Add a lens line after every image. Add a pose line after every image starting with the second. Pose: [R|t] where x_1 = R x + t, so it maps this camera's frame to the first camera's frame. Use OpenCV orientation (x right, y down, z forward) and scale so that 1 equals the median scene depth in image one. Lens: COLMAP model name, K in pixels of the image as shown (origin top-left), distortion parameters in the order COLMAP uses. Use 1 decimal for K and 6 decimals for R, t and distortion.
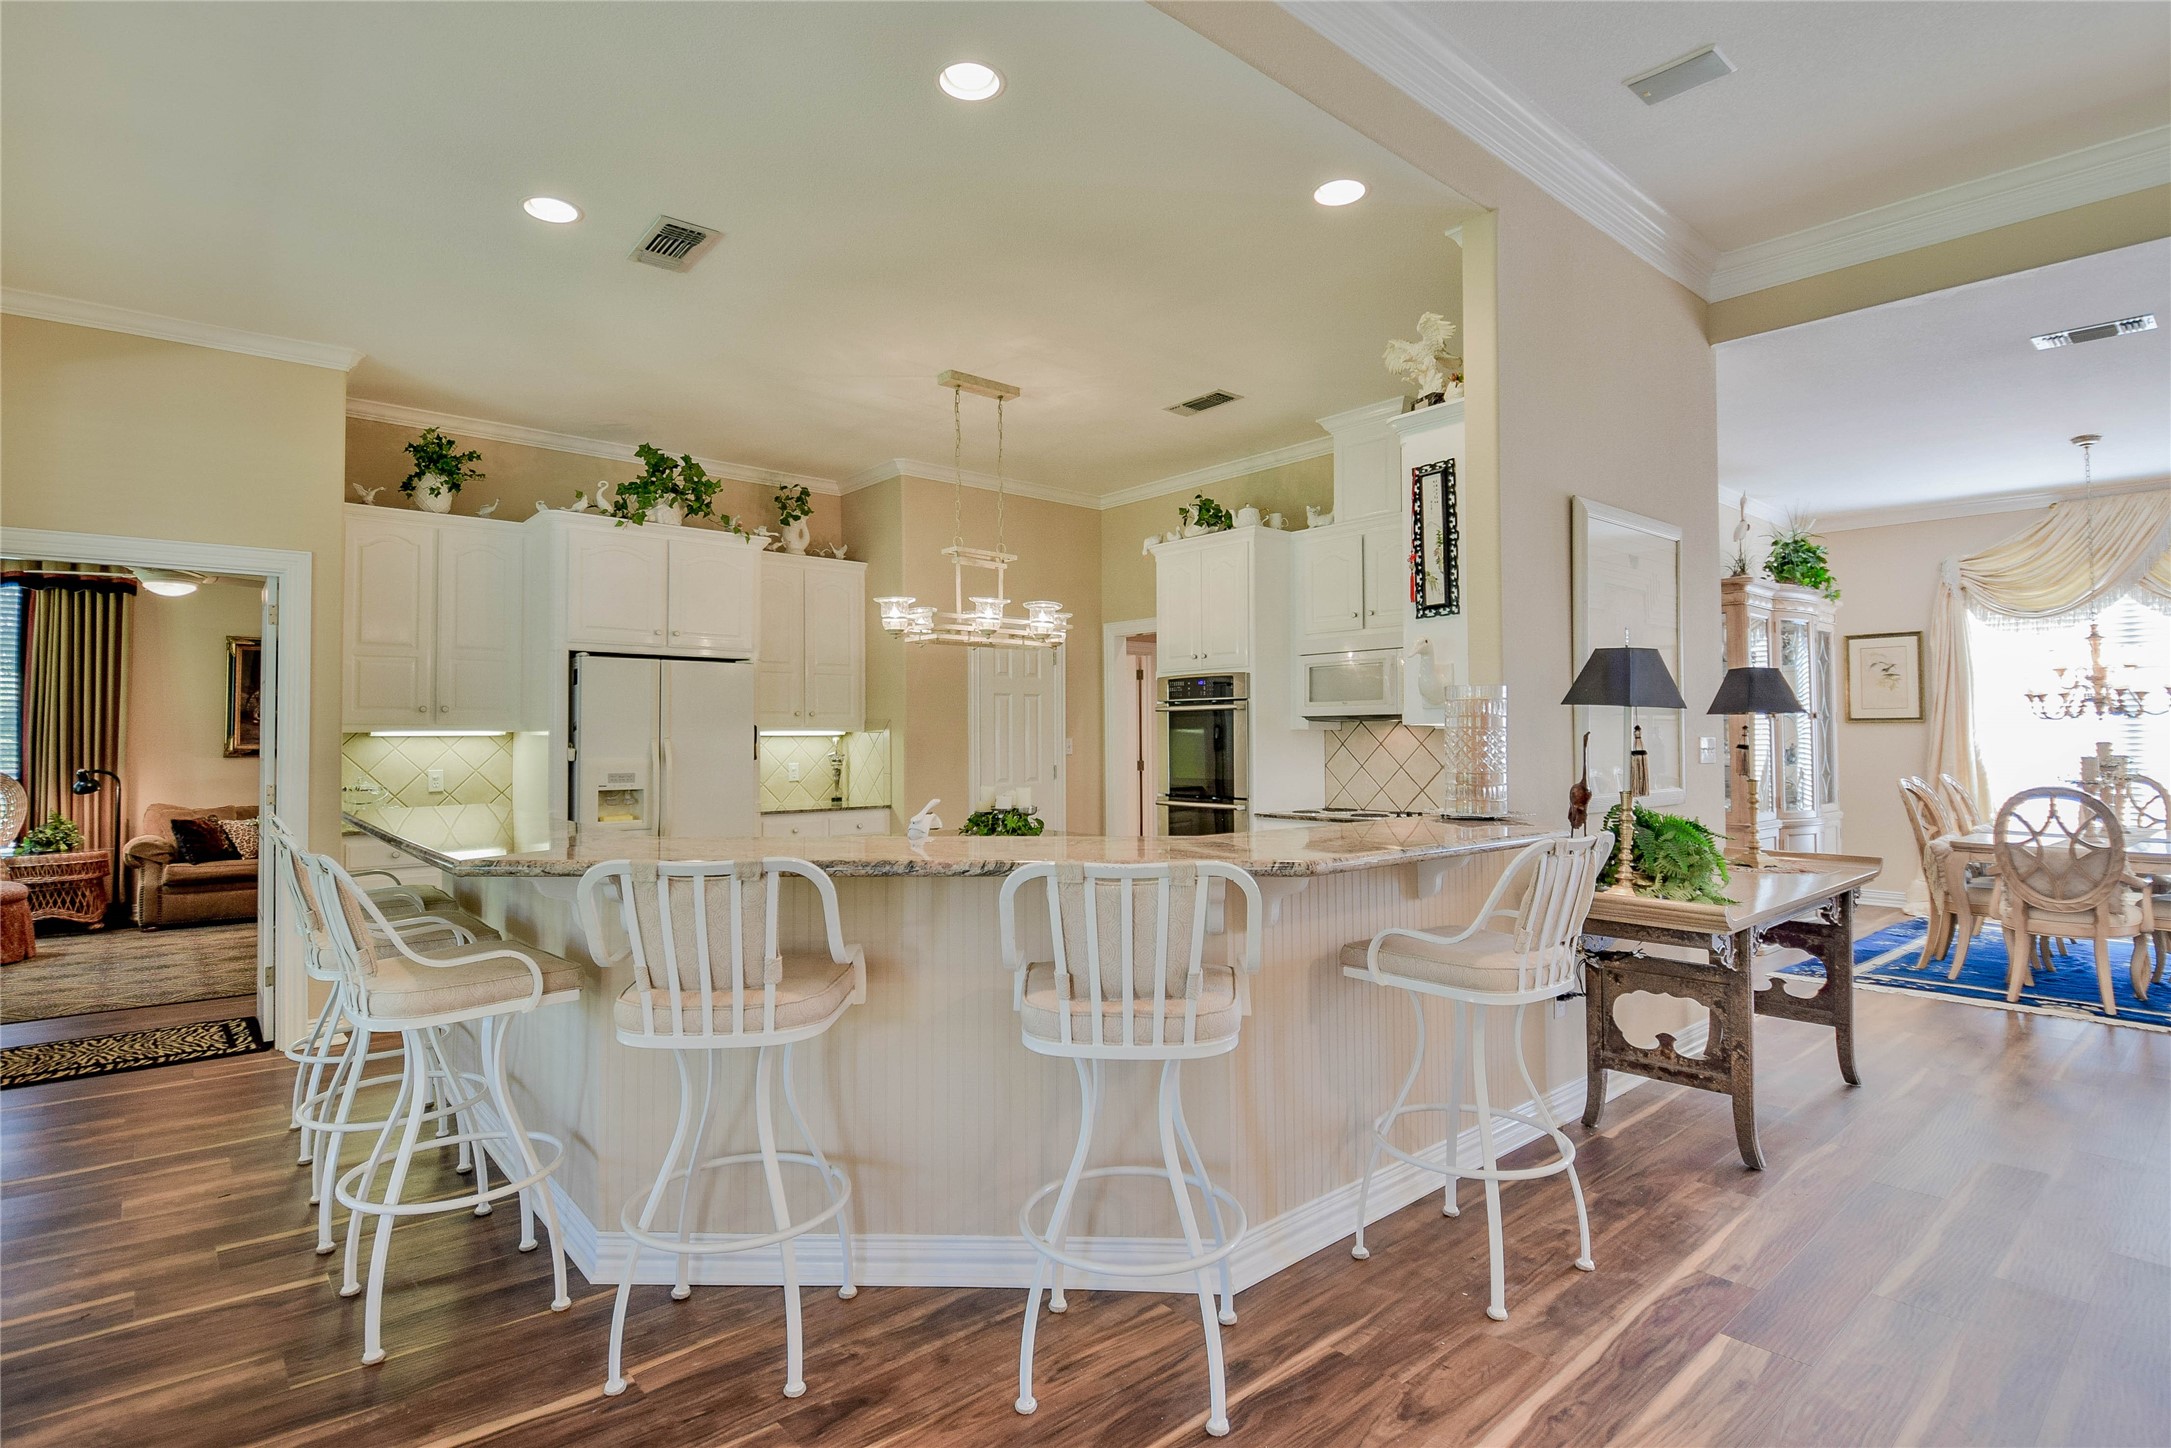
lens RADIAL K [[1054.4, 0, 1095.4], [0, 1054.4, 719.8], [0, 0, 1]] dist [-0.010793, -0.007569]
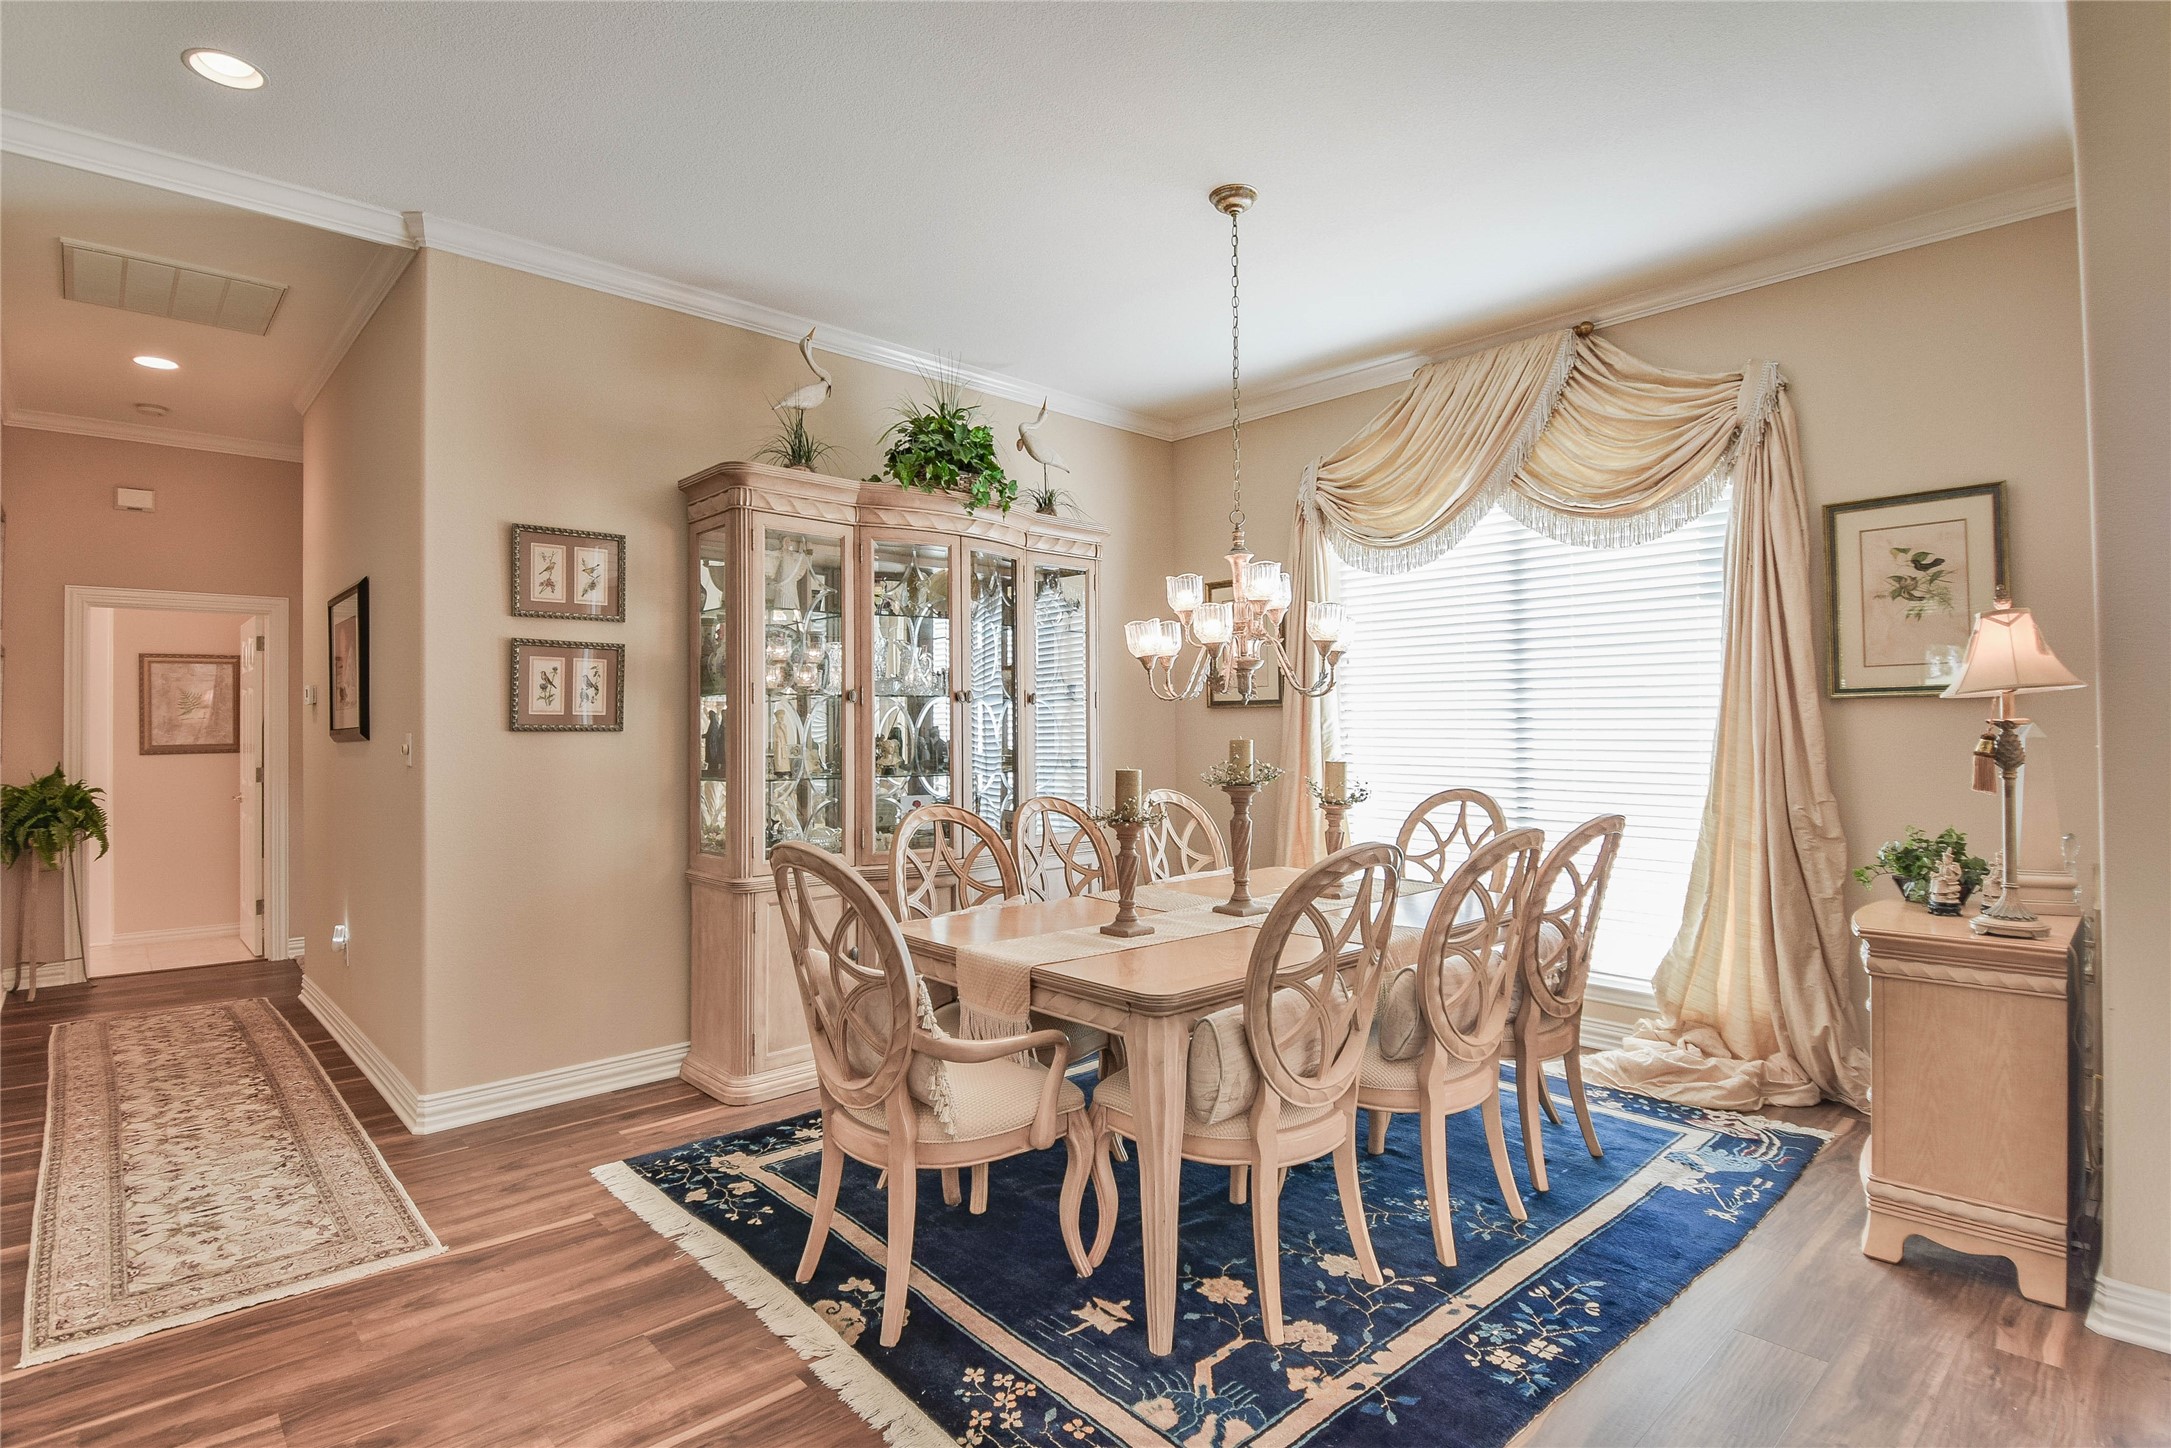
lens RADIAL K [[1054.4, 0, 1096.9], [0, 1054.4, 718.2], [0, 0, 1]] dist [-0.010793, -0.007569]
pose [[0.998757, -0.002742, 0.049761, 0.941279], [0.002450, 0.999979, 0.005947, 0.005416], [-0.049776, -0.005818, 0.998743, 0.482135]]
